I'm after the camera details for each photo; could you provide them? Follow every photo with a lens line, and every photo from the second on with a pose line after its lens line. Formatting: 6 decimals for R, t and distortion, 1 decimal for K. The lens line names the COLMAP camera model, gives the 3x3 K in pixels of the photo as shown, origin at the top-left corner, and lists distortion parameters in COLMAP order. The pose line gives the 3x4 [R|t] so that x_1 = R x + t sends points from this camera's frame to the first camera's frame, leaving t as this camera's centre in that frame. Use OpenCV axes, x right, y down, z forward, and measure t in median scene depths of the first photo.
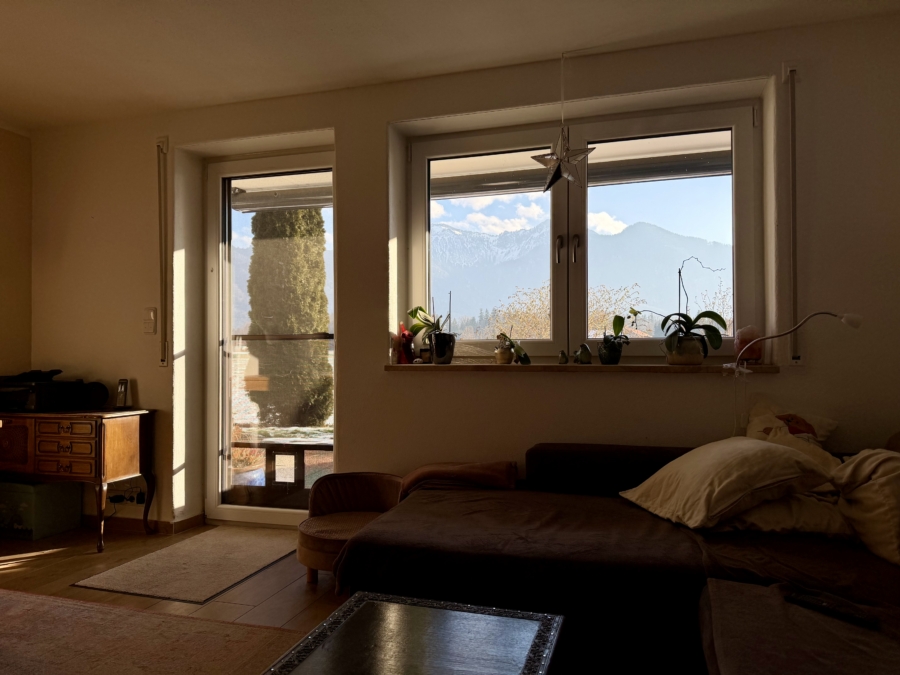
lens RADIAL K [[624.7, 0, 450.4], [0, 624.7, 338.4], [0, 0, 1]] dist [0.002148, -0.004815]
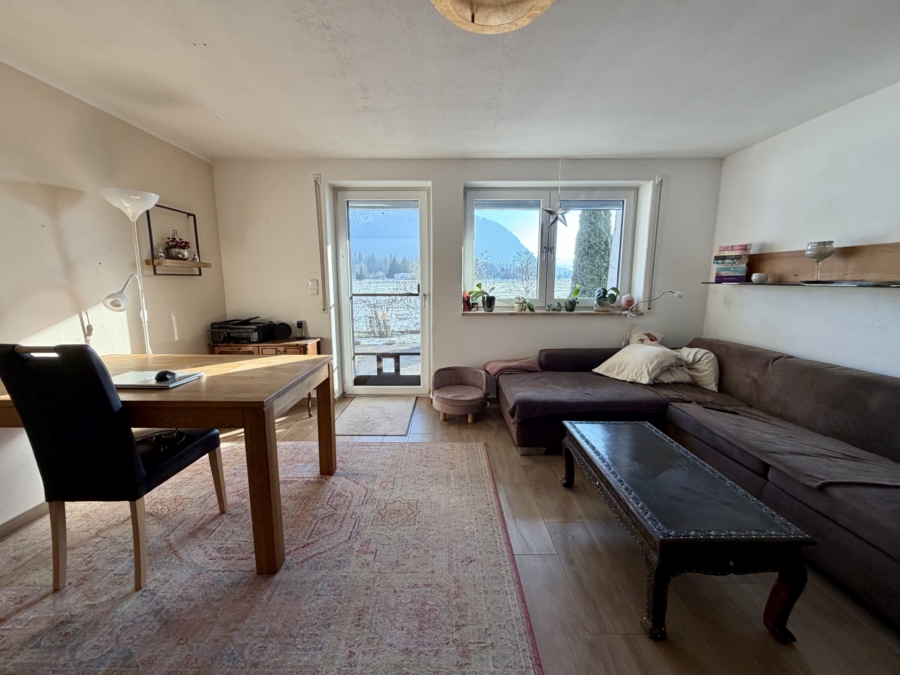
lens RADIAL K [[359.3, 0, 449.0], [0, 359.3, 336.5], [0, 0, 1]] dist [0.000486, 0.000034]
pose [[0.960350, -0.039149, 0.276033, -0.545436], [-0.008337, 0.985616, 0.168794, -0.087272], [-0.278671, -0.164402, 0.946211, -0.085021]]
